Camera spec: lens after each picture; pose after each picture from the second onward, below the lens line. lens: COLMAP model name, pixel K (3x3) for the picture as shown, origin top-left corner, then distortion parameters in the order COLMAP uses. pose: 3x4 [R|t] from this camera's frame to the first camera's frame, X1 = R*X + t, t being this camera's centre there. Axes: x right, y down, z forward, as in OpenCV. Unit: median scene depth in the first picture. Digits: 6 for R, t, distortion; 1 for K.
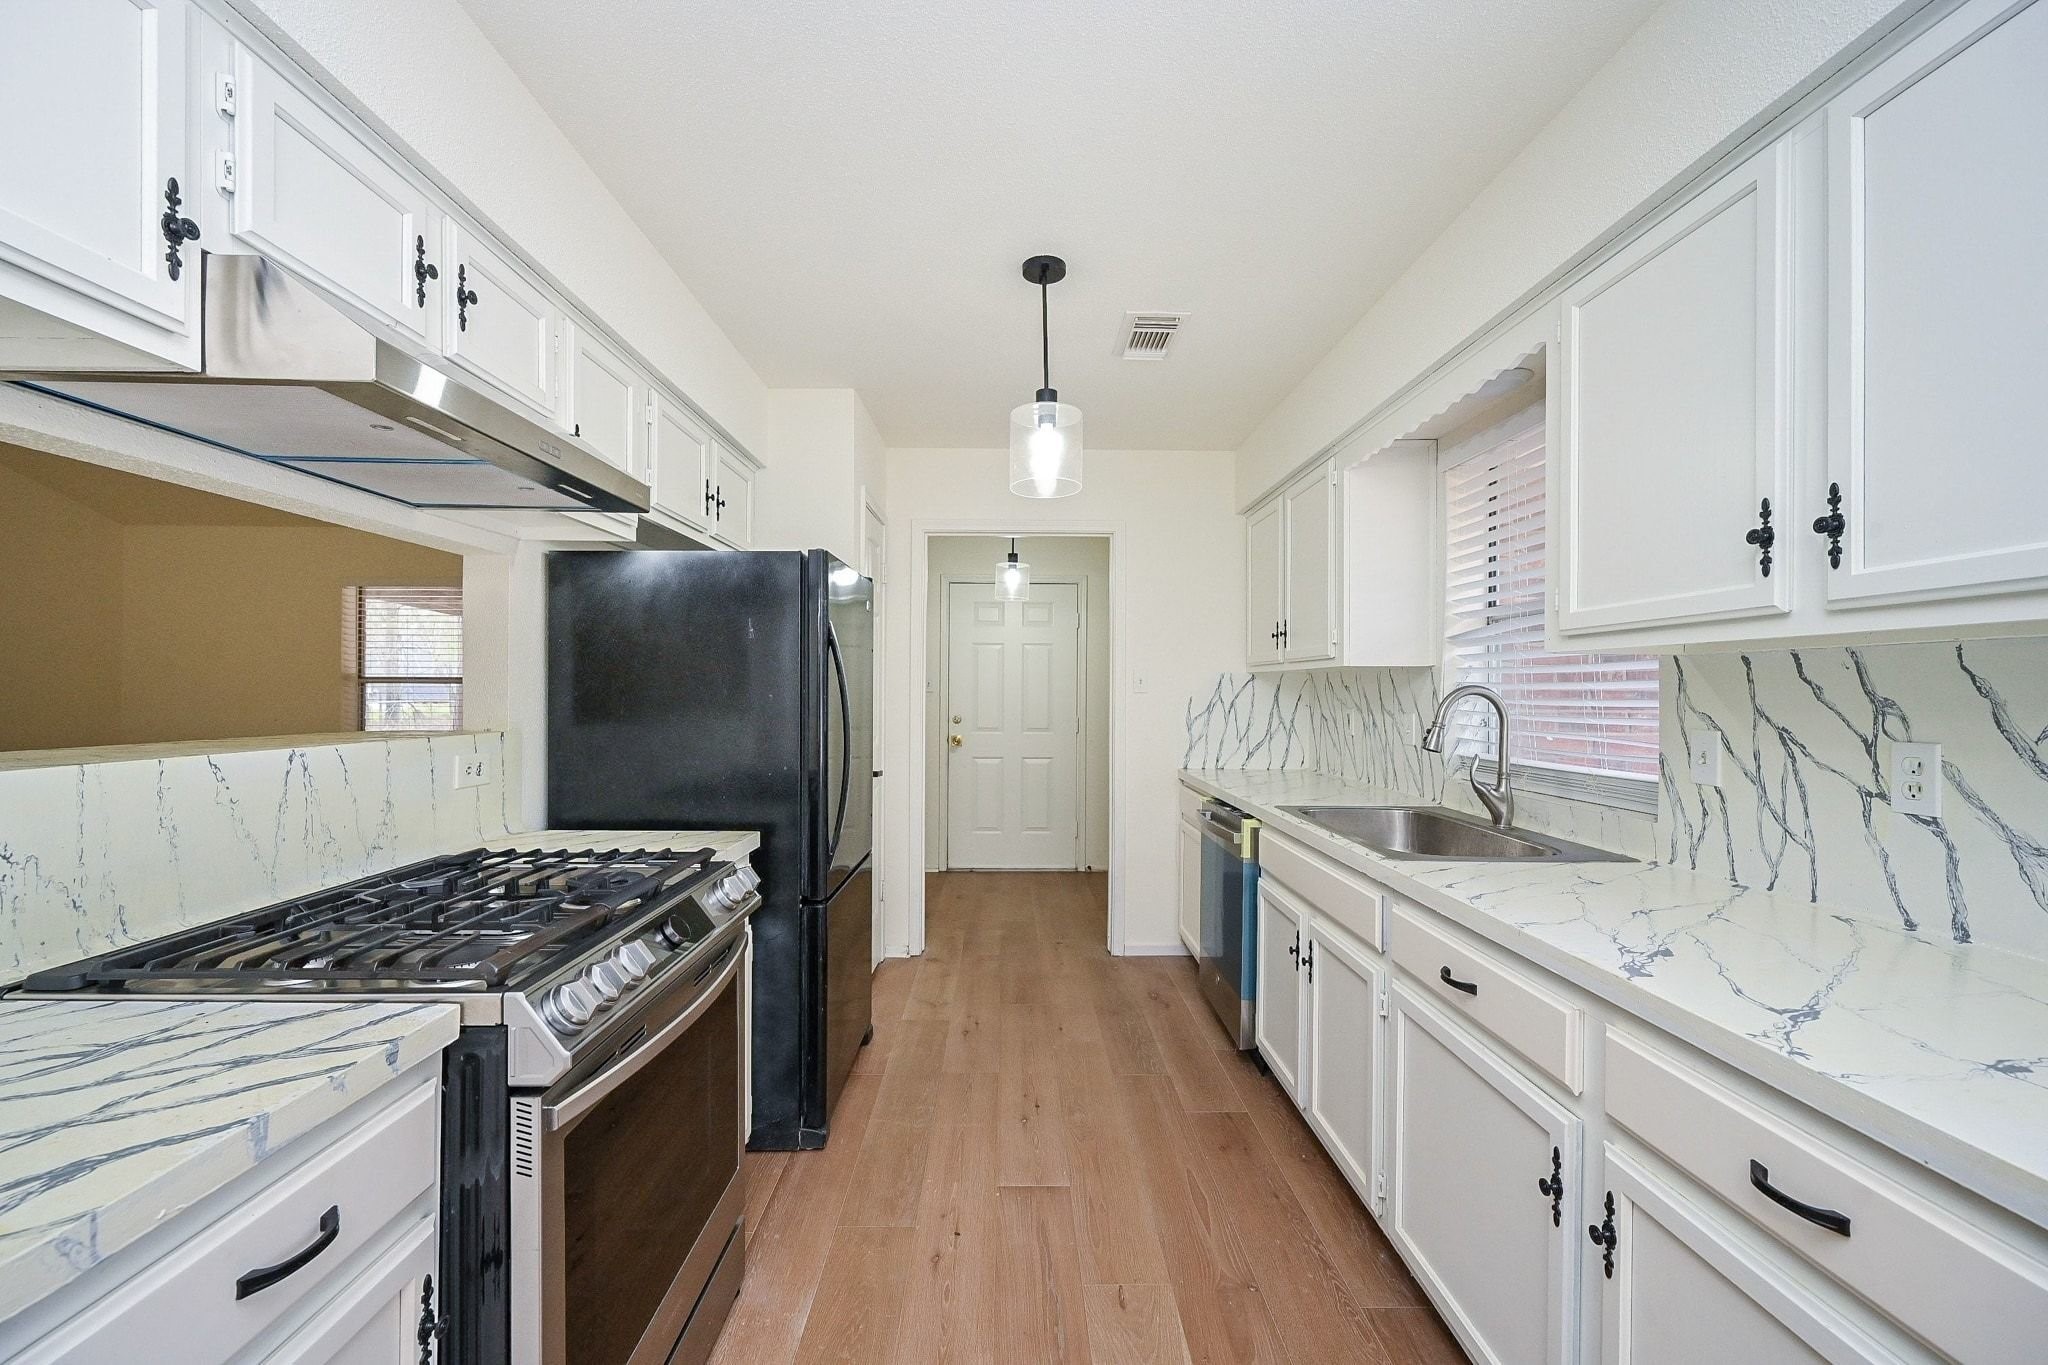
lens RADIAL K [[813.3, 0, 1012.2], [0, 813.3, 684.3], [0, 0, 1]] dist [-0.001545, -0.000186]
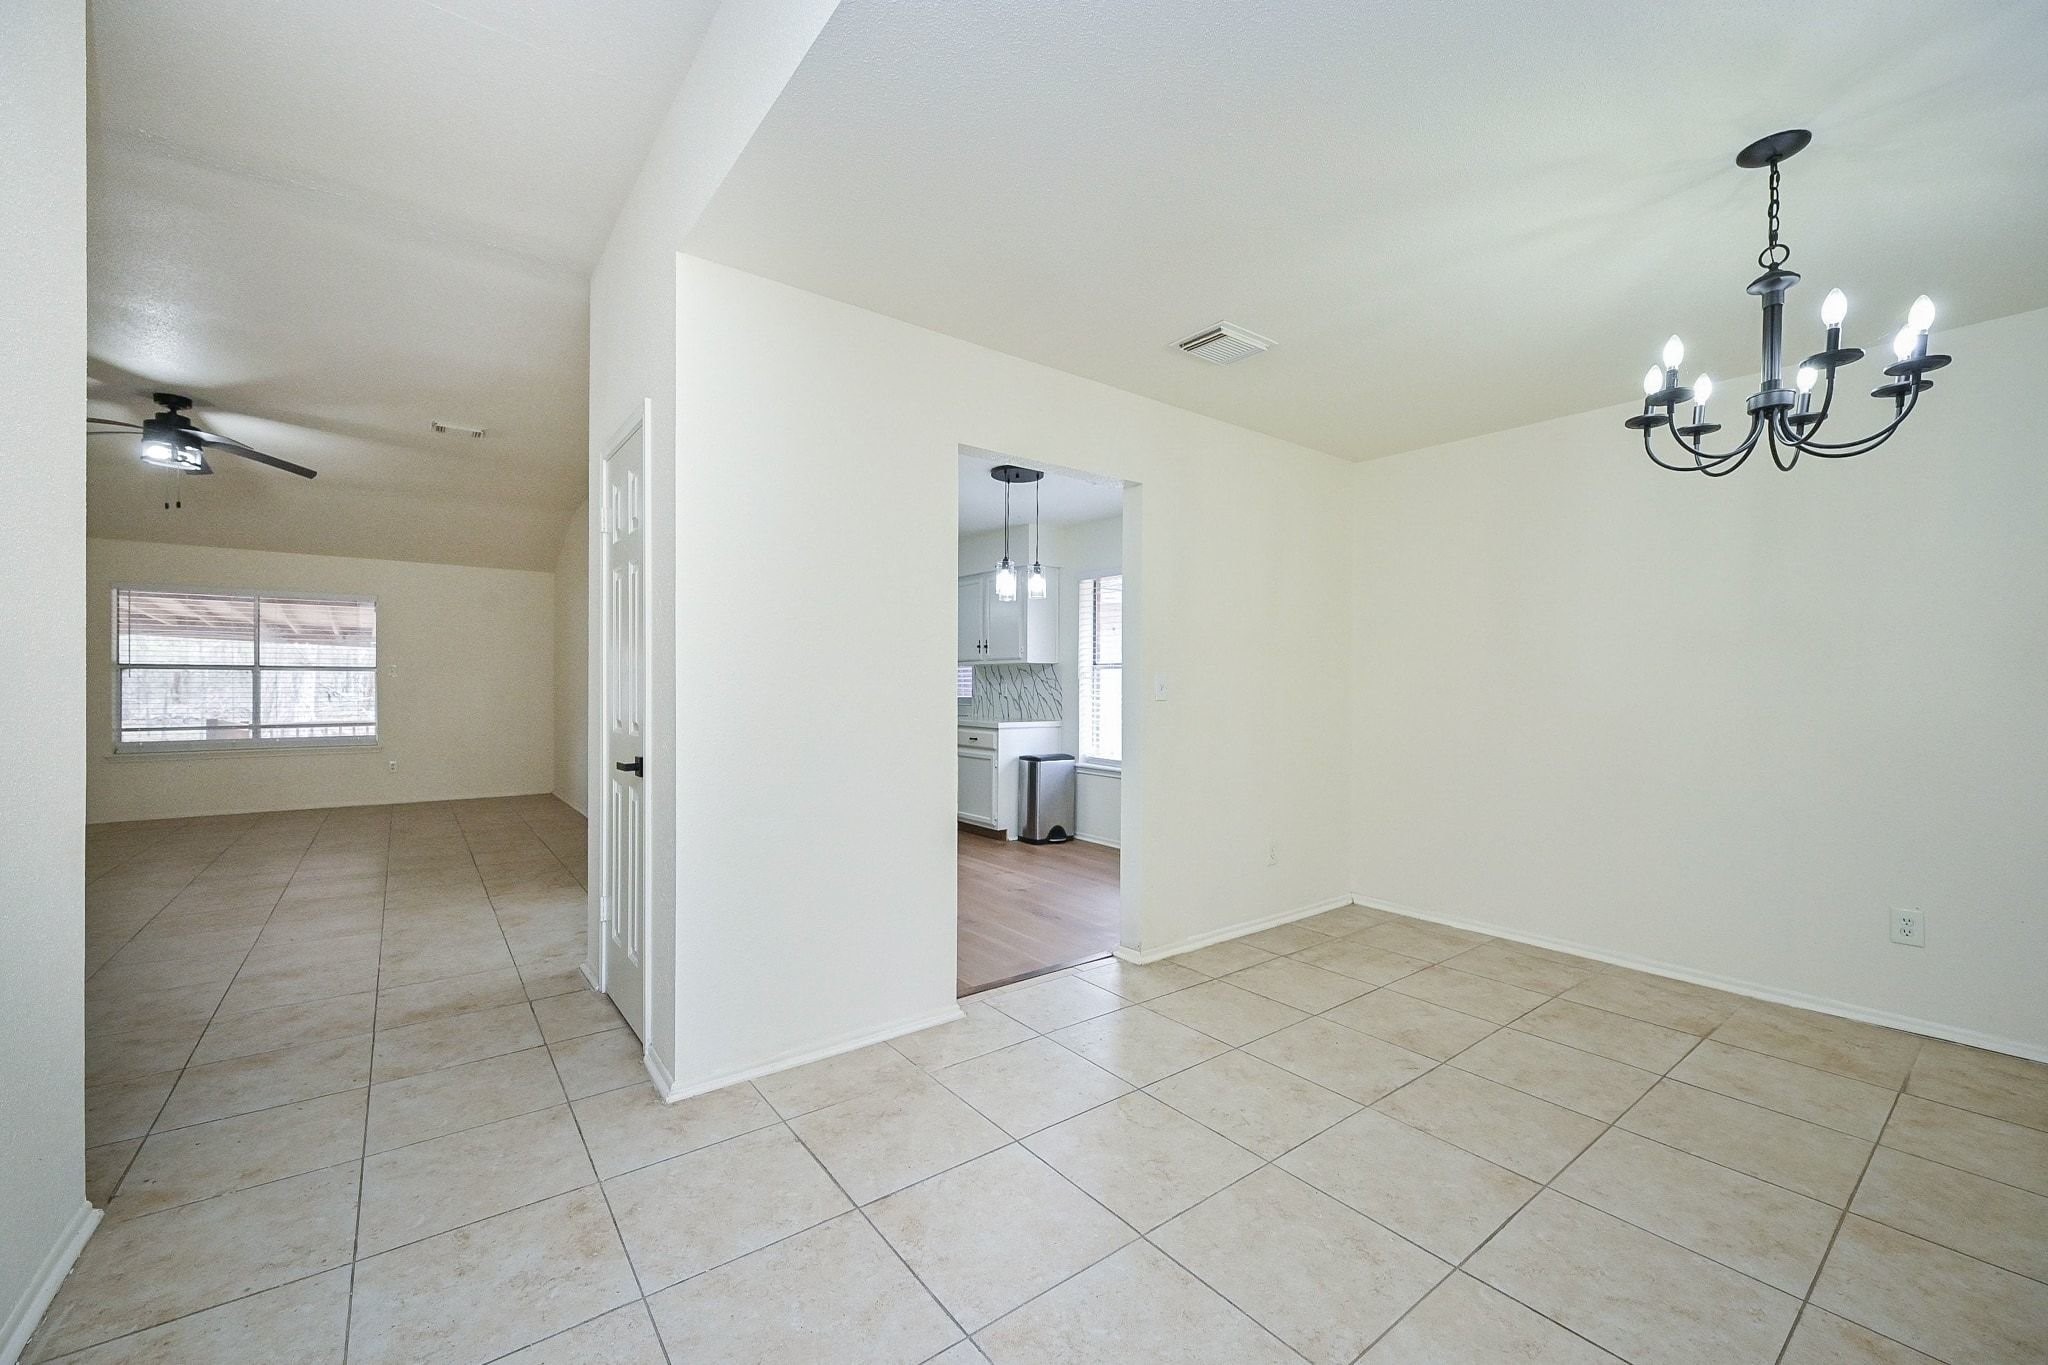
lens RADIAL K [[813.3, 0, 1012.2], [0, 813.3, 684.3], [0, 0, 1]] dist [-0.001545, -0.000186]
pose [[0.805371, -0.005067, 0.592750, -1.806638], [-0.002560, 0.999924, 0.012026, 0.010610], [-0.592766, -0.011203, 0.805297, -2.970411]]
